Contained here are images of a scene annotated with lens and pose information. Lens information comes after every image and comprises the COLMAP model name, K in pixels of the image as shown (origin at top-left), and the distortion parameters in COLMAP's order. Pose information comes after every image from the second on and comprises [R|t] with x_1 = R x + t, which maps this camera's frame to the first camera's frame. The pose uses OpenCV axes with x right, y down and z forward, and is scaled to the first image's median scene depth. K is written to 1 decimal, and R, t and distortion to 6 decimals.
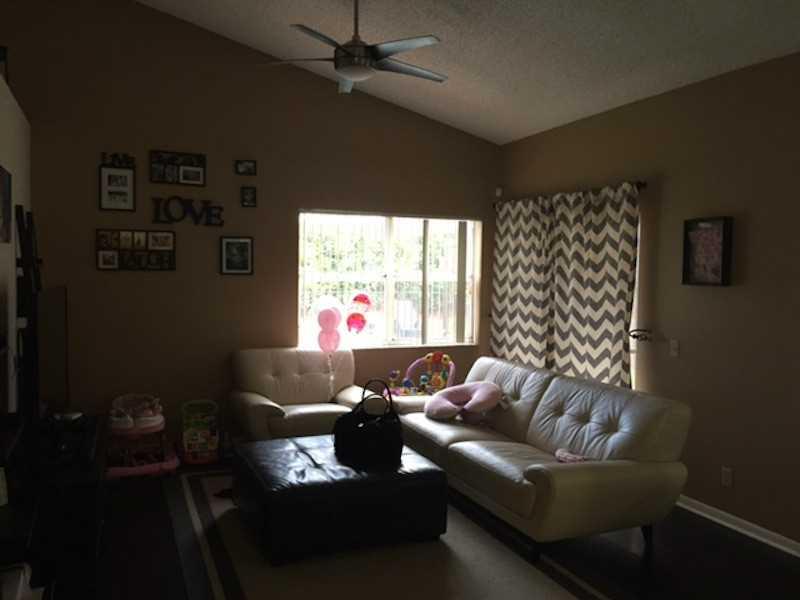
lens RADIAL K [[686.1, 0, 400.0], [0, 686.1, 300.0], [0, 0, 1]] dist [0.077788, -0.107580]
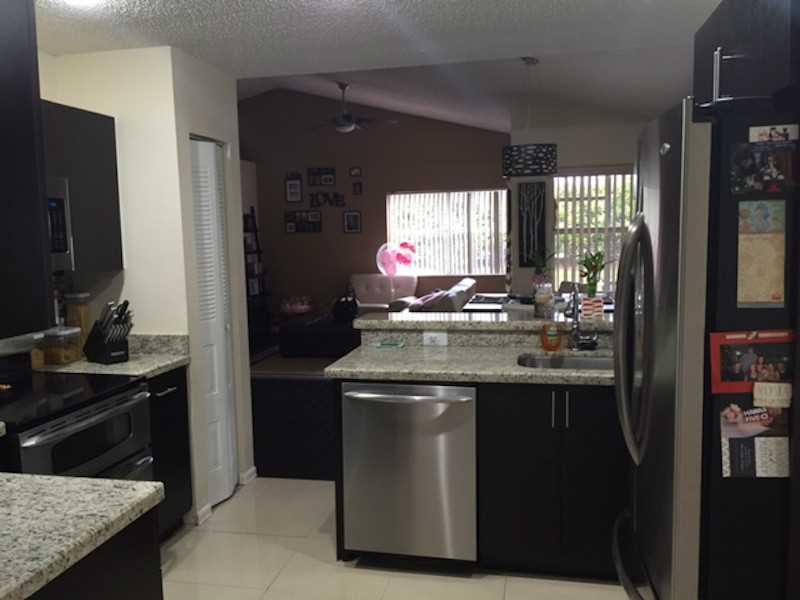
lens RADIAL K [[686.1, 0, 400.0], [0, 686.1, 300.0], [0, 0, 1]] dist [0.077788, -0.107580]
pose [[0.824942, 0.022497, -0.564769, 0.900633], [0.012384, 0.998248, 0.057852, 0.036863], [0.565081, -0.054719, 0.823219, -0.423110]]
